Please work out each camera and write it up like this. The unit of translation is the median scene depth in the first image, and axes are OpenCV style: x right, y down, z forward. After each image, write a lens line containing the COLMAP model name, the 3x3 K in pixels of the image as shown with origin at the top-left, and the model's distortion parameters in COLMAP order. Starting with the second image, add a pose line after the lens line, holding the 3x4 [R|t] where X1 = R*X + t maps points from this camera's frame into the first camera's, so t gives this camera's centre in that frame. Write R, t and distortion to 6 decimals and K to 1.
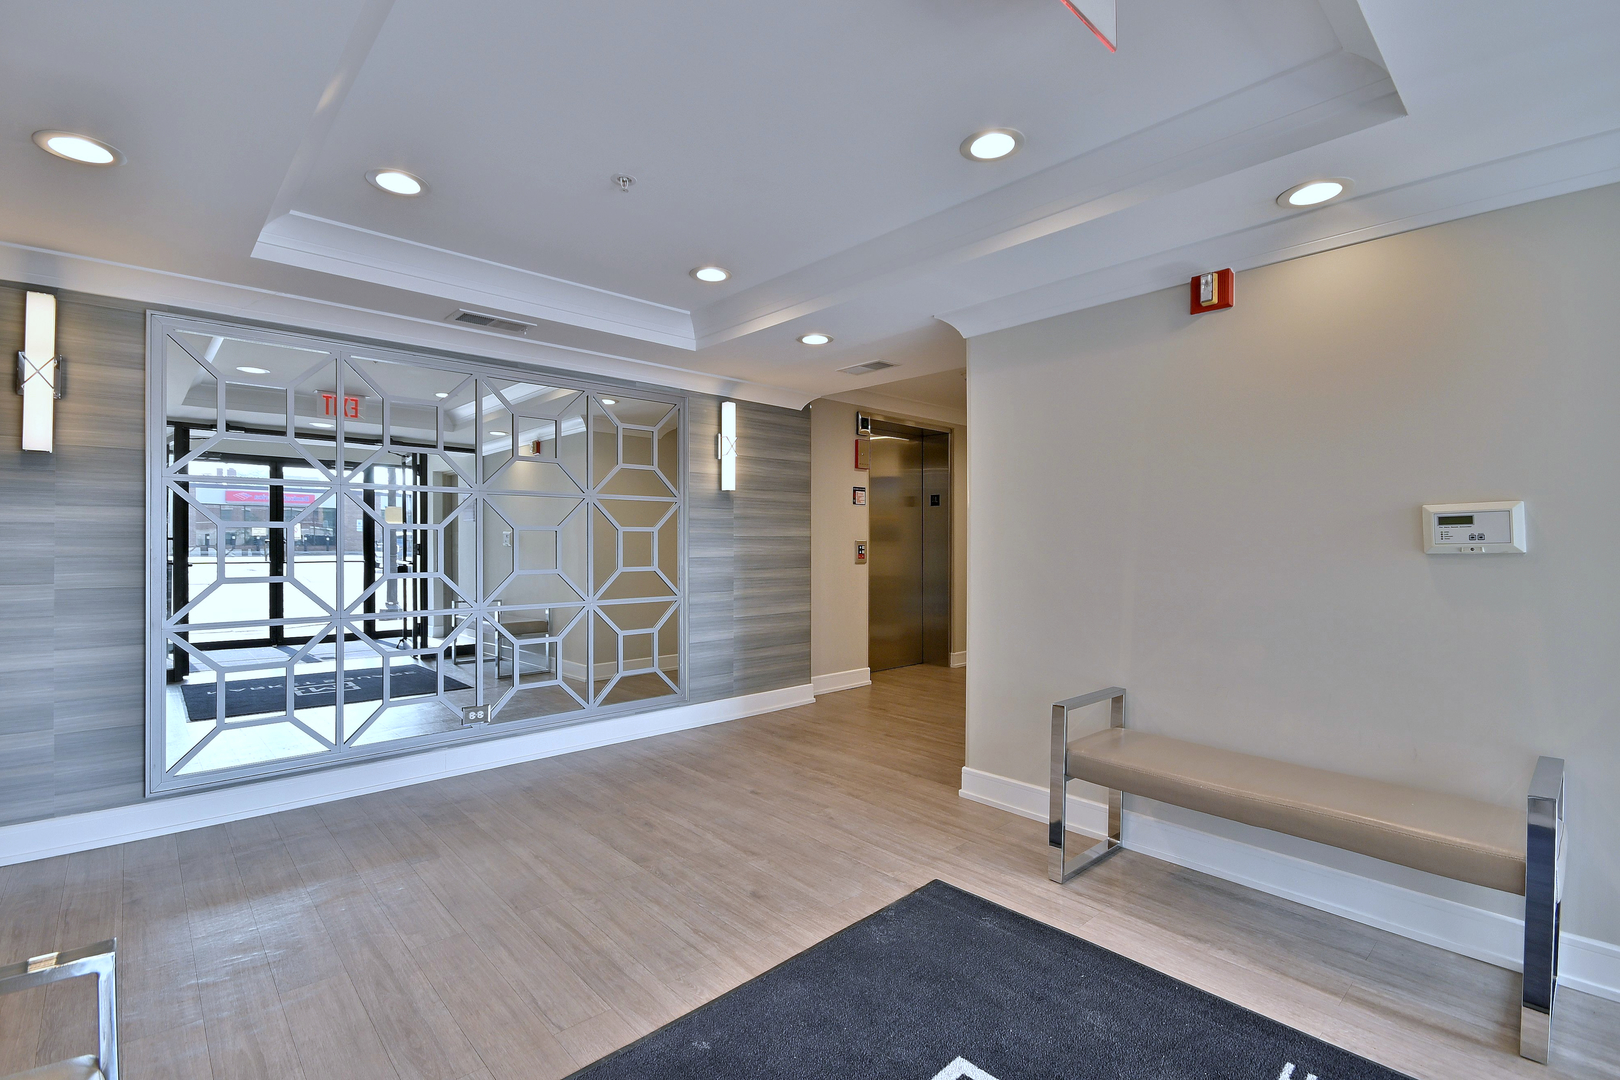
lens RADIAL K [[729.3, 0, 810.0], [0, 729.3, 540.0], [0, 0, 1]] dist [0.001078, 0.000582]
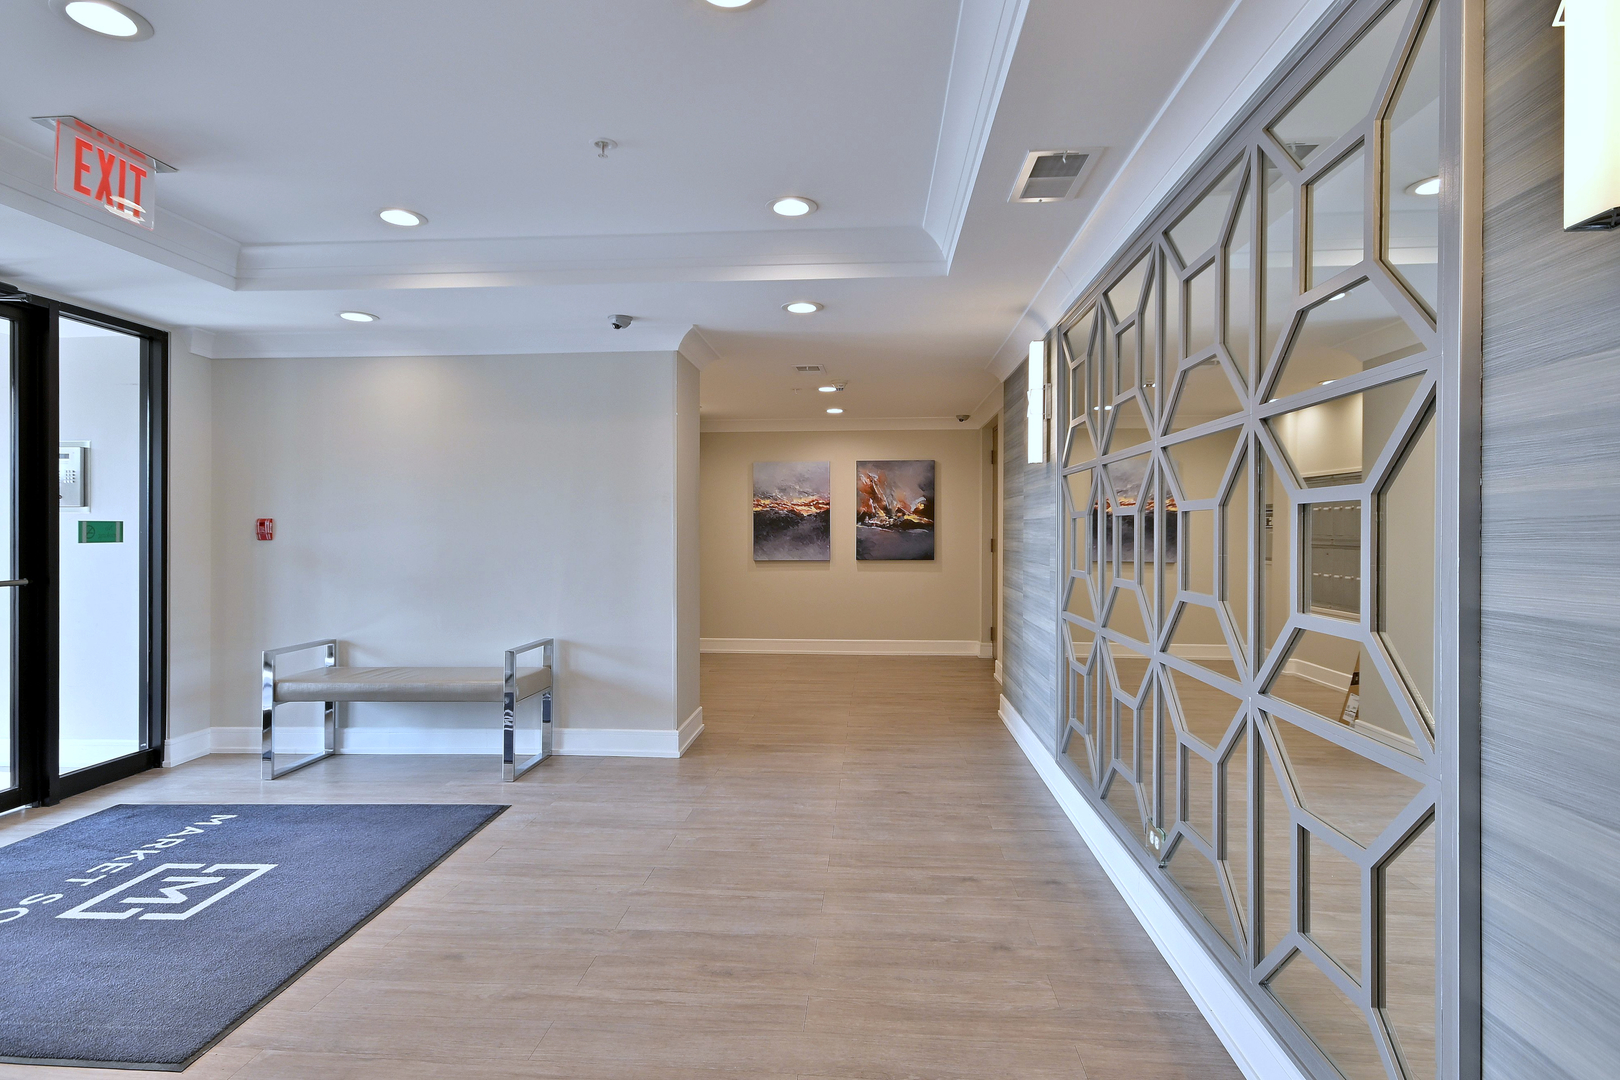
lens RADIAL K [[806.4, 0, 804.8], [0, 806.4, 531.6], [0, 0, 1]] dist [0.027292, -0.014930]
pose [[-0.726561, 0.000622, -0.687102, 0.255082], [0.001250, 0.999999, -0.000416, -0.005040], [0.687101, -0.001161, -0.726561, 1.800997]]
